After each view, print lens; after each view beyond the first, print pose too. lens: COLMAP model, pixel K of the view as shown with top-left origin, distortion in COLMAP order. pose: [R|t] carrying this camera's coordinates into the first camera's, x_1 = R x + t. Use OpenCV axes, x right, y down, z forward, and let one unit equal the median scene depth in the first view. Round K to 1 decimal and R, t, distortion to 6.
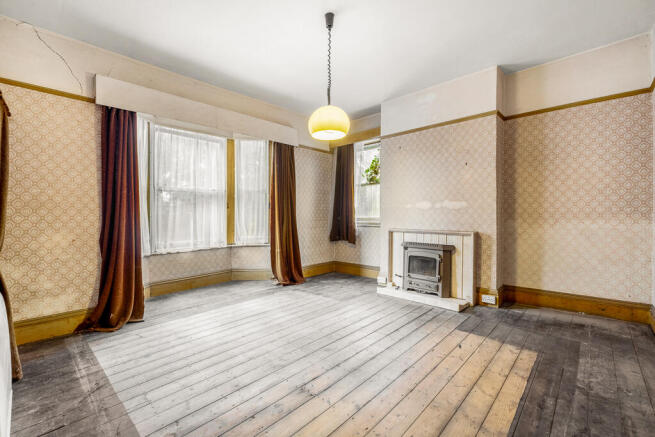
lens RADIAL K [[284.6, 0, 328.3], [0, 284.6, 216.3], [0, 0, 1]] dist [-0.011258, -0.000058]
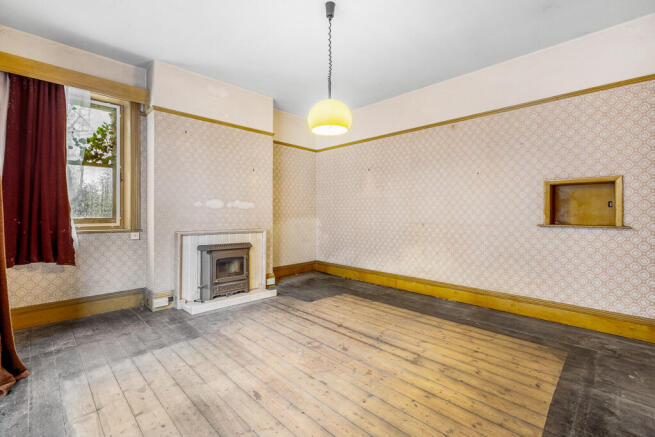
lens RADIAL K [[284.6, 0, 328.1], [0, 284.6, 216.6], [0, 0, 1]] dist [-0.011258, -0.000058]
pose [[0.030369, -0.004430, 0.999529, -0.649039], [-0.000340, 0.999990, 0.004442, -0.002145], [-0.999539, -0.000475, 0.030368, 0.664775]]
